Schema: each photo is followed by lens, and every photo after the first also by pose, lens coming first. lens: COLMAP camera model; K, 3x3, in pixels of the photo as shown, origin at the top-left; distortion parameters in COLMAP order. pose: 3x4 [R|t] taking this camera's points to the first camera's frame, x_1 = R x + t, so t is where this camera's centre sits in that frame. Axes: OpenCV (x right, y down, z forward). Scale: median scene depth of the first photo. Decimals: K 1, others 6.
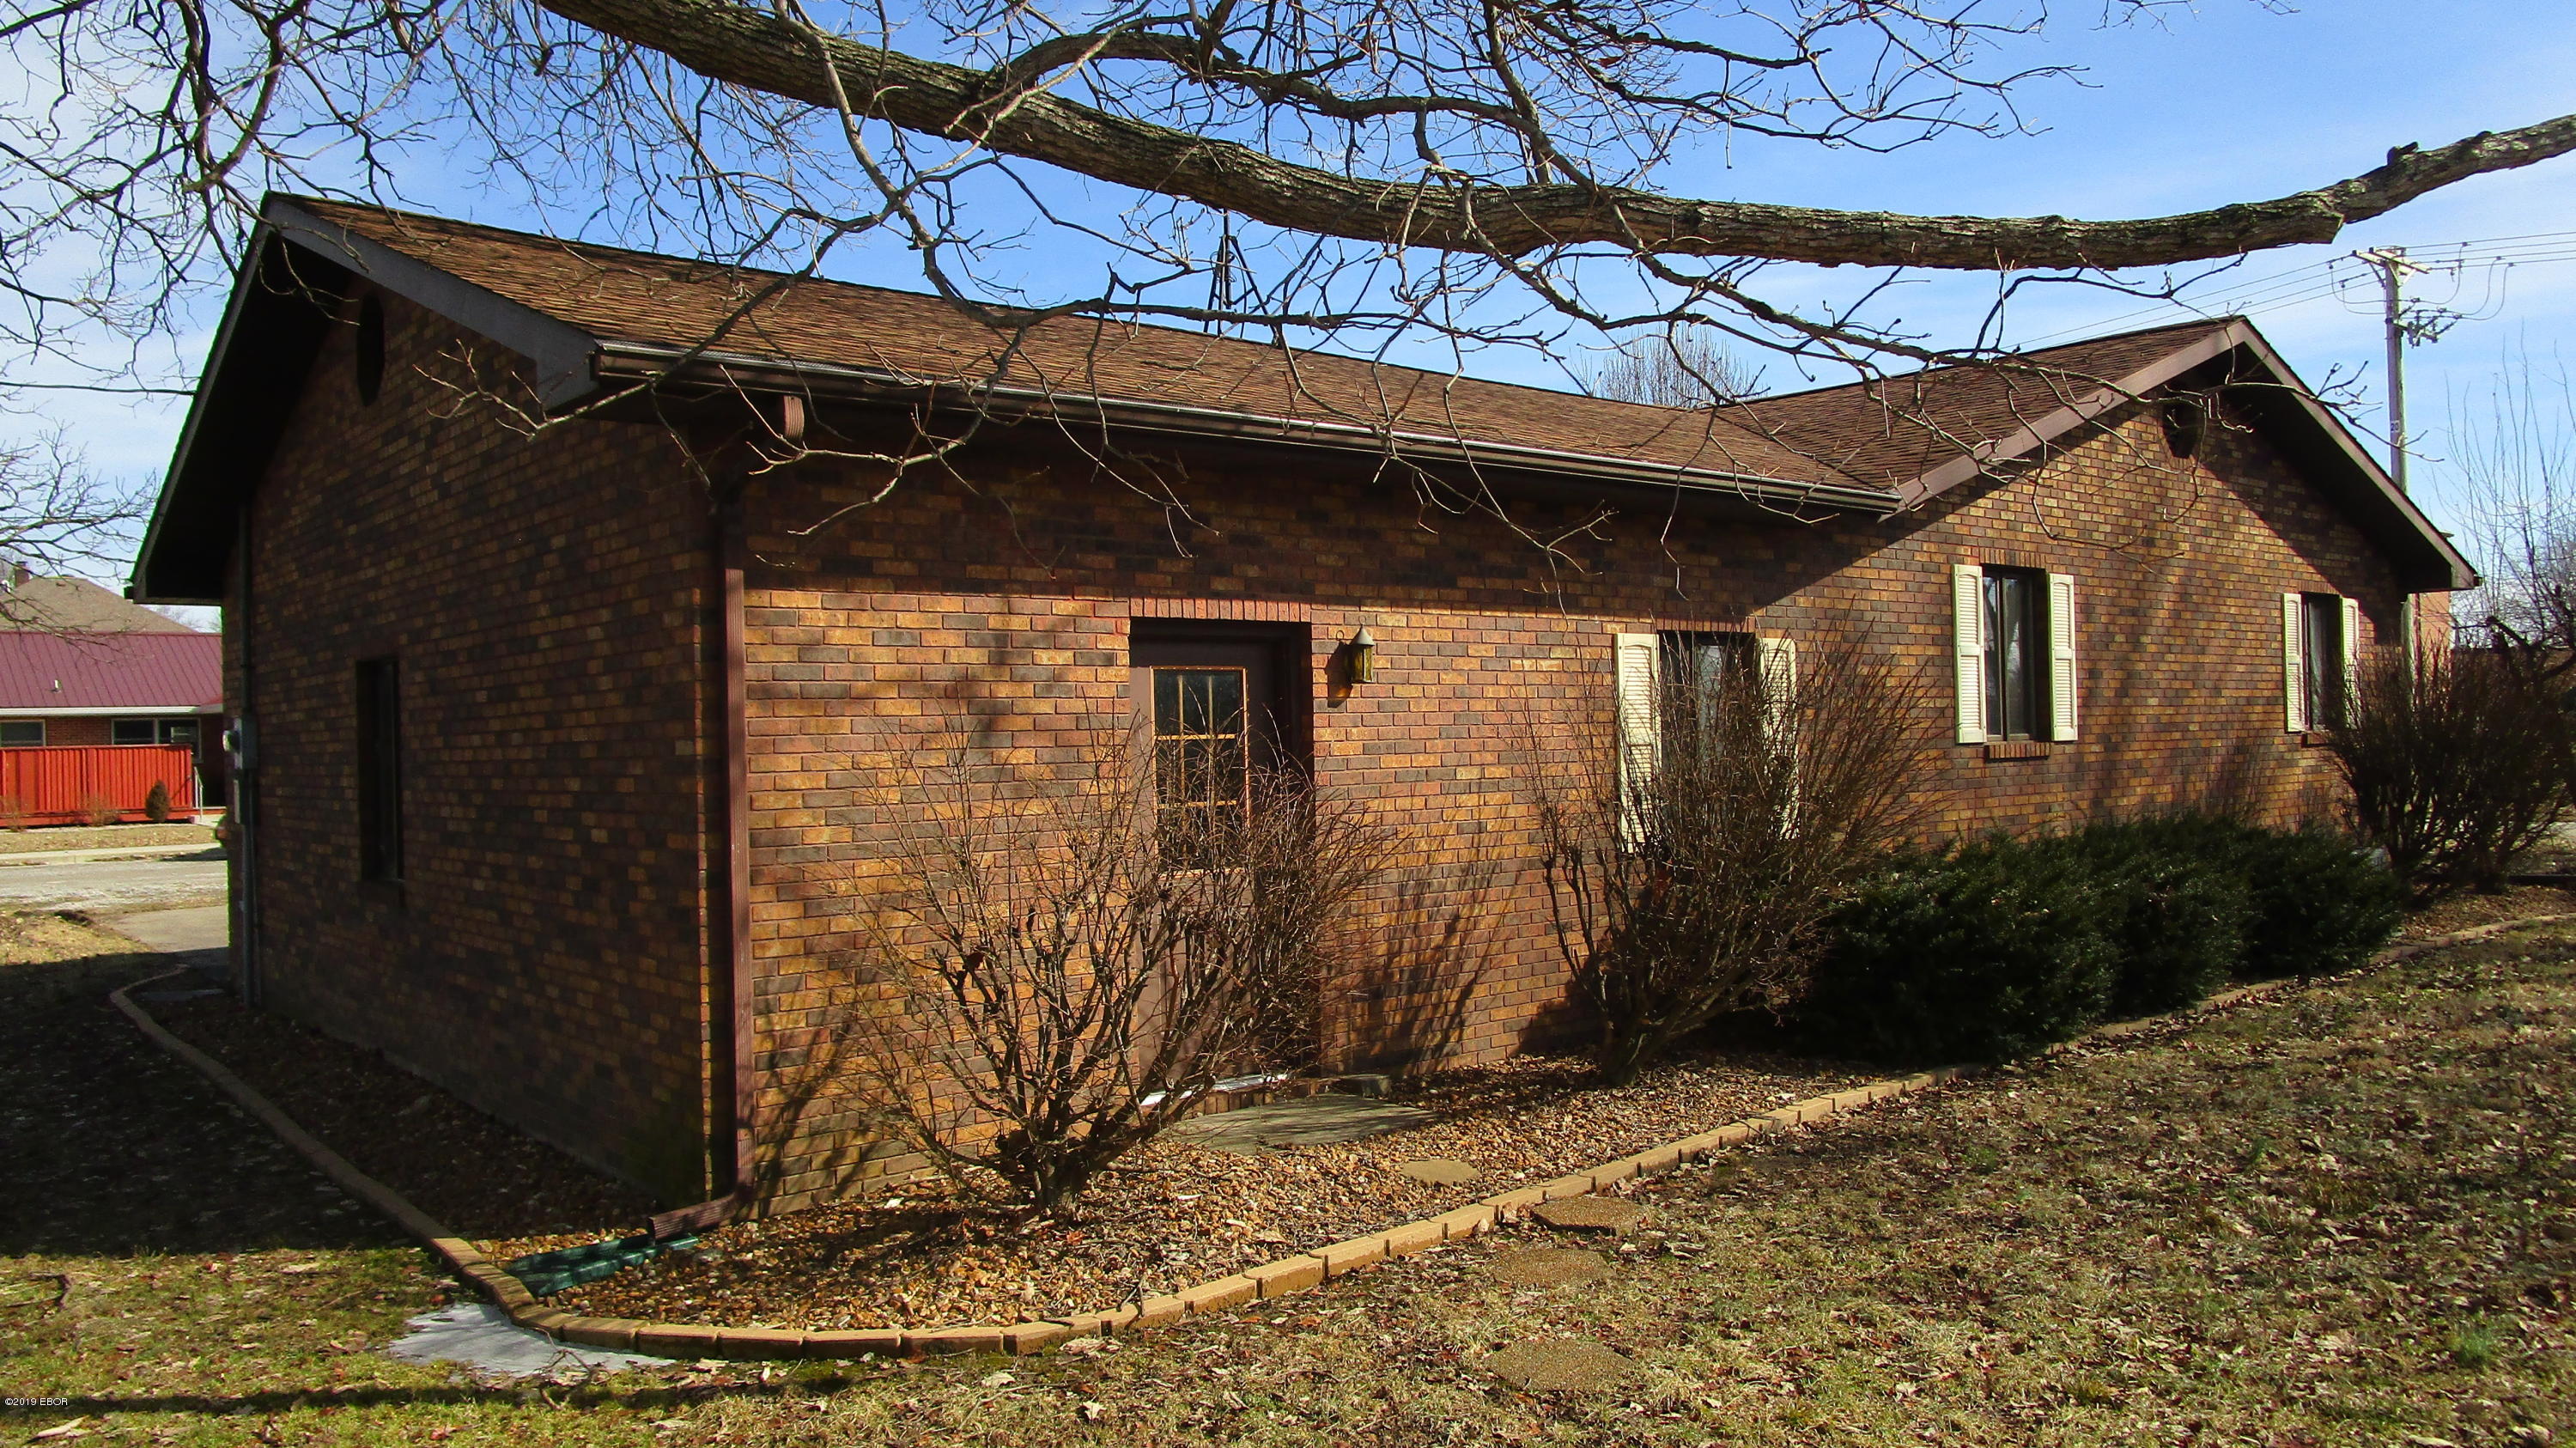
lens RADIAL K [[1848.5, 0, 1288.0], [0, 1848.5, 724.0], [0, 0, 1]] dist [-0.006893, 0.000968]
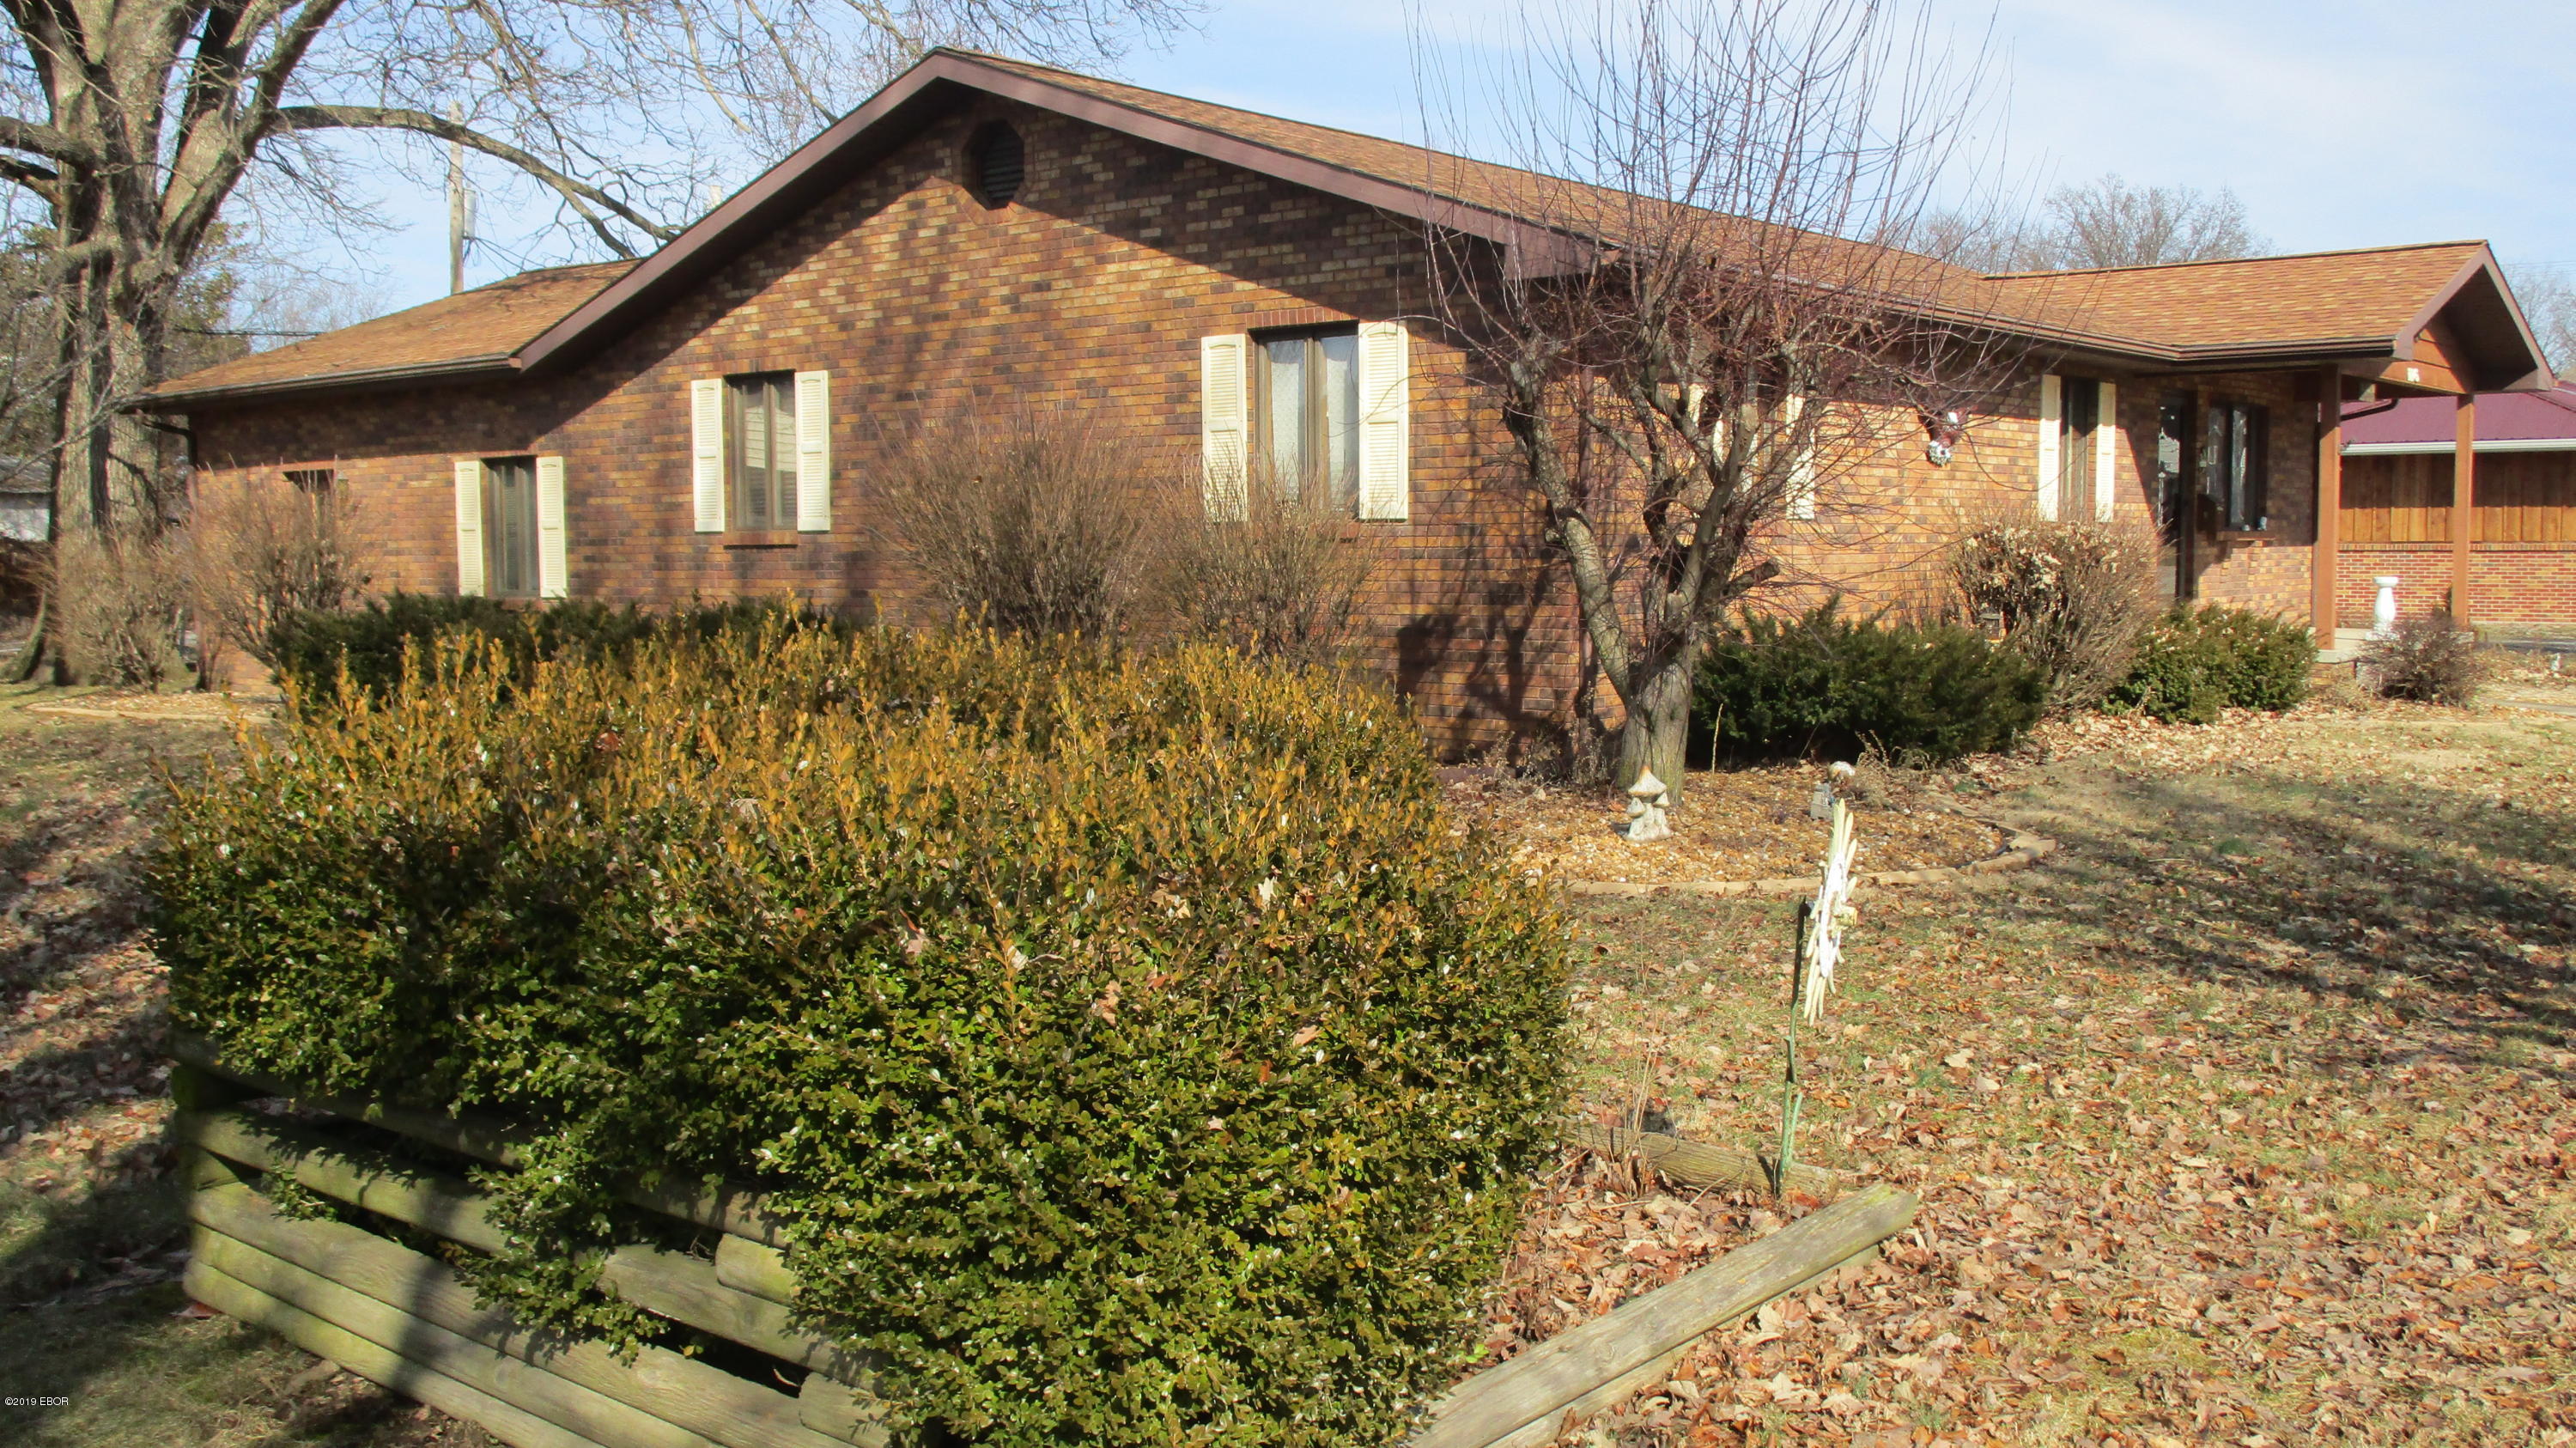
lens RADIAL K [[2176.7, 0, 1288.0], [0, 2176.7, 724.0], [0, 0, 1]] dist [-0.041502, 0.000347]
pose [[0.198067, 0.090019, -0.976046, 2.055858], [0.000775, 0.995759, 0.091995, 0.005361], [0.980188, -0.018977, 0.197157, 1.243002]]
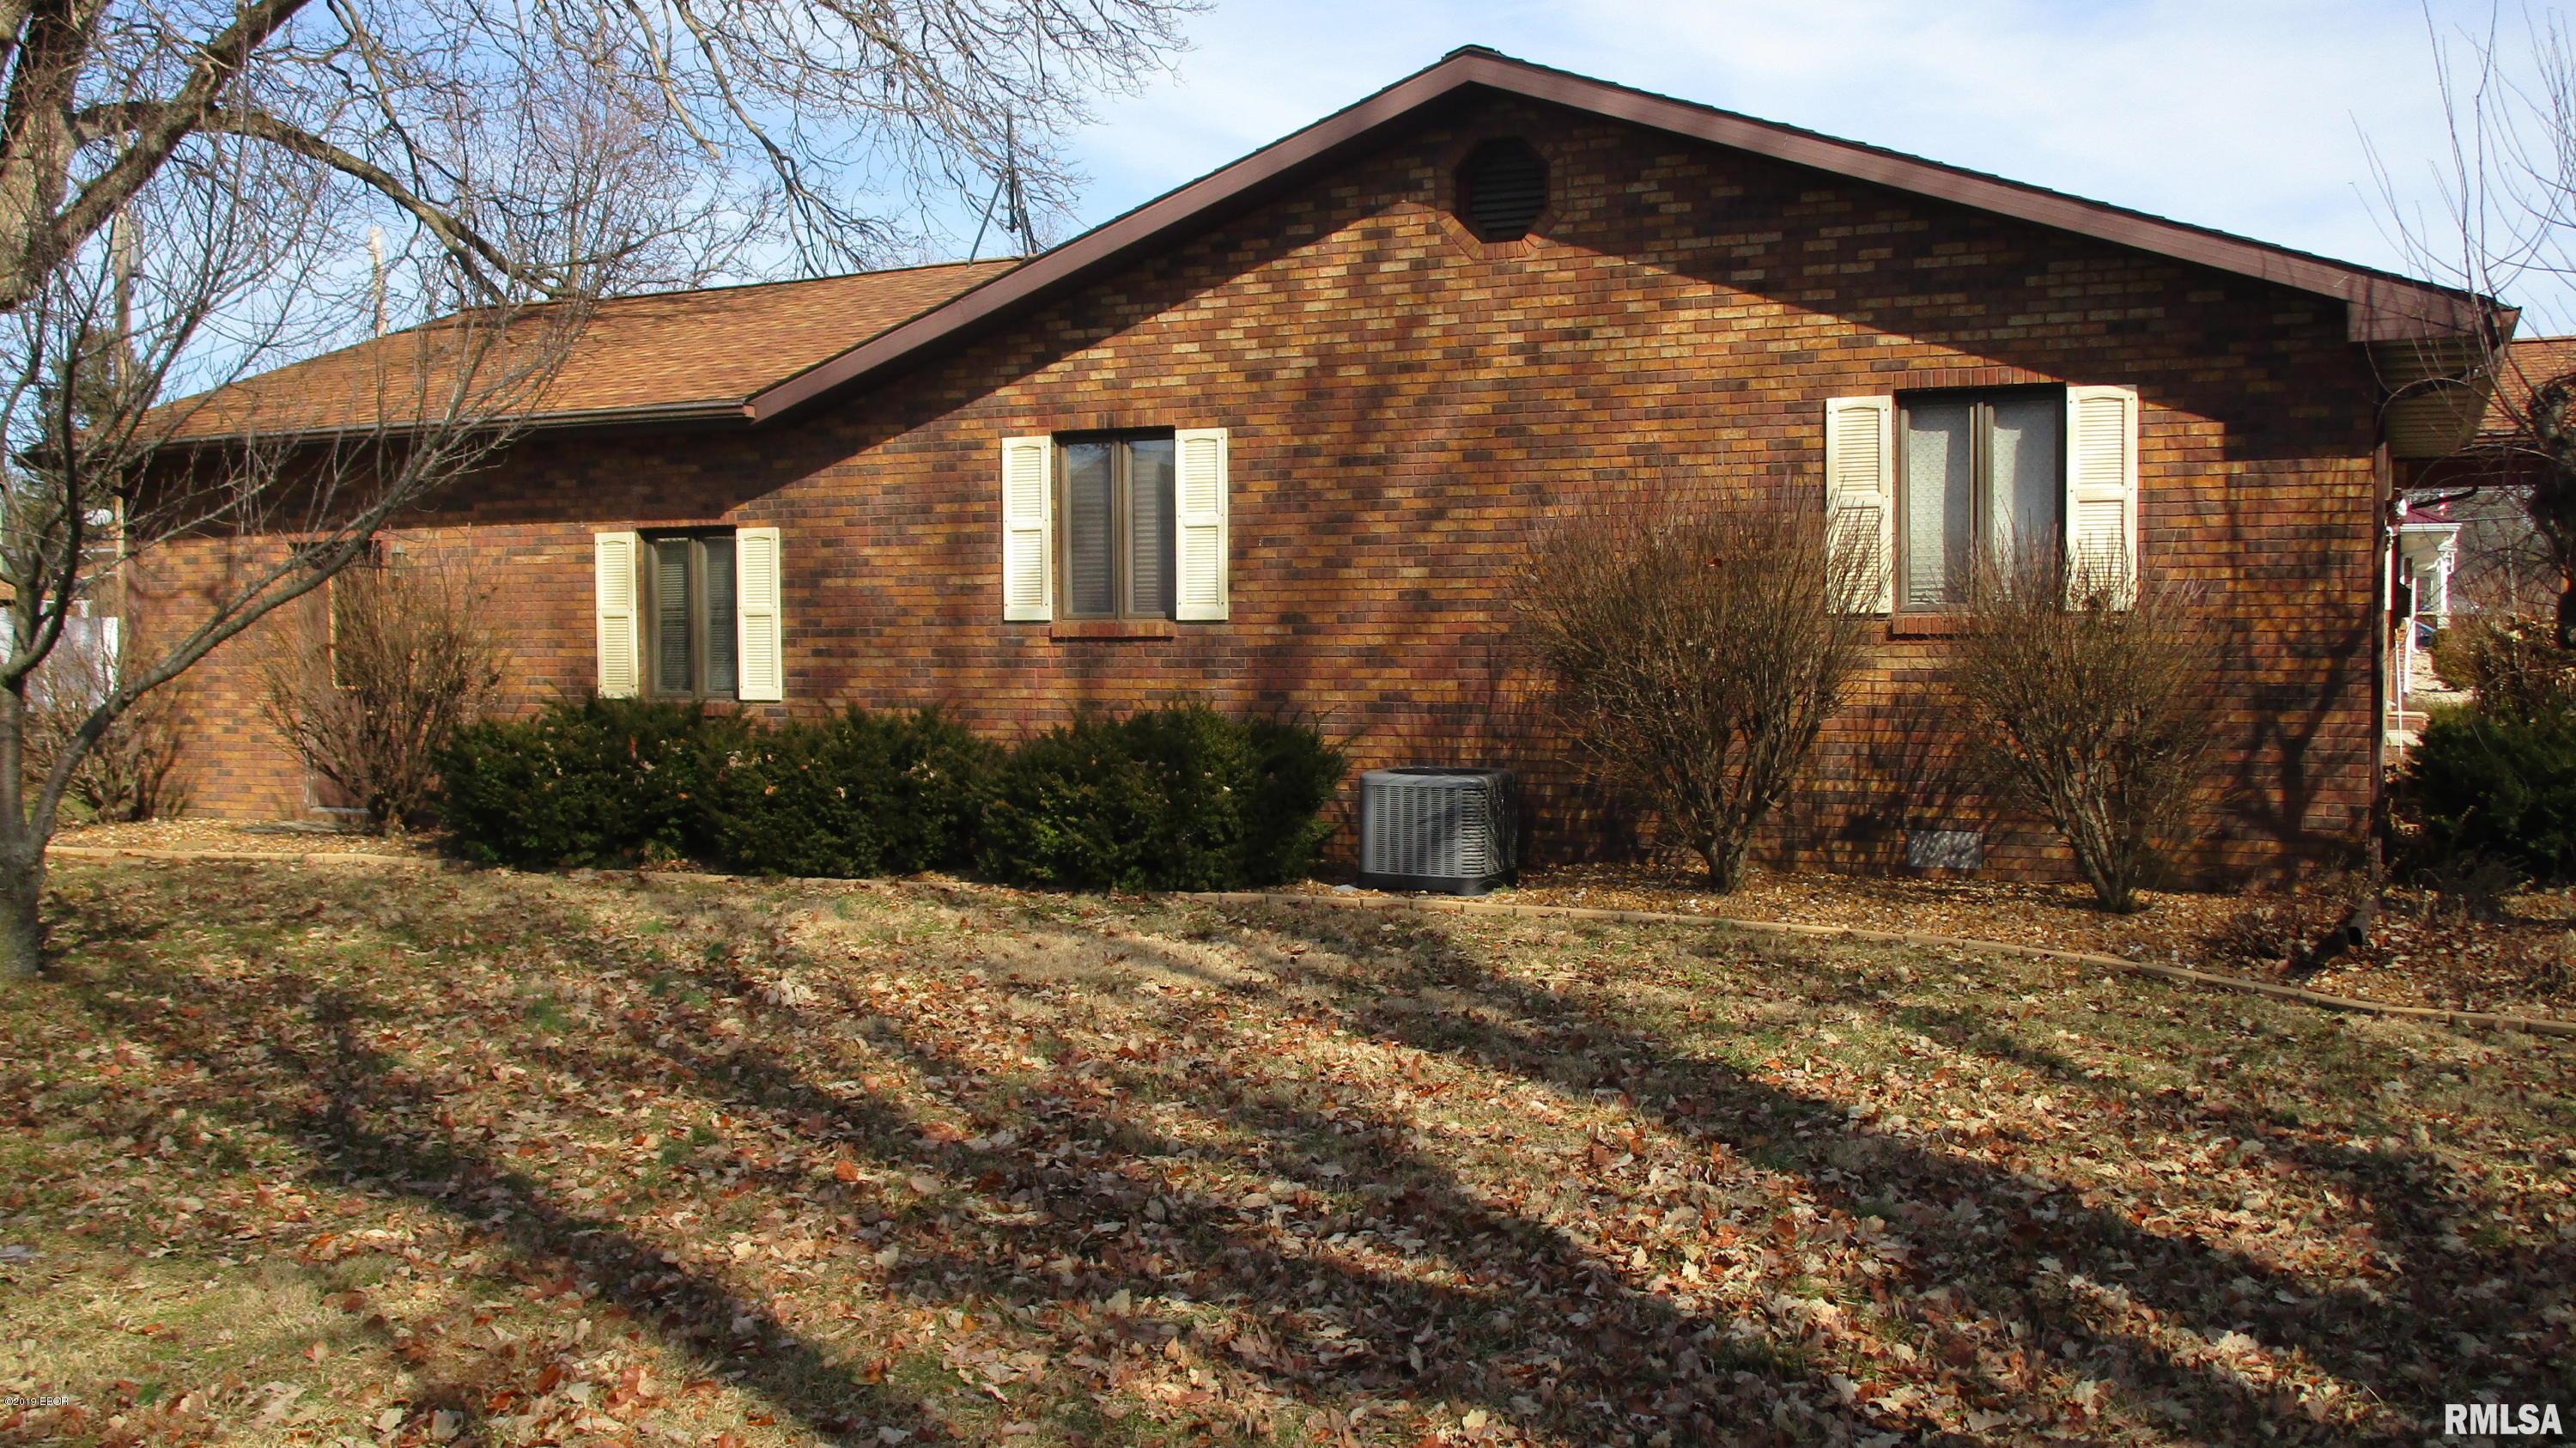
lens RADIAL K [[2176.7, 0, 1288.0], [0, 2176.7, 724.0], [0, 0, 1]] dist [-0.041502, 0.000347]
pose [[0.412304, 0.051591, -0.909585, 1.670211], [-0.001241, 0.998426, 0.056068, -0.000528], [0.911046, -0.021988, 0.411719, 0.750140]]
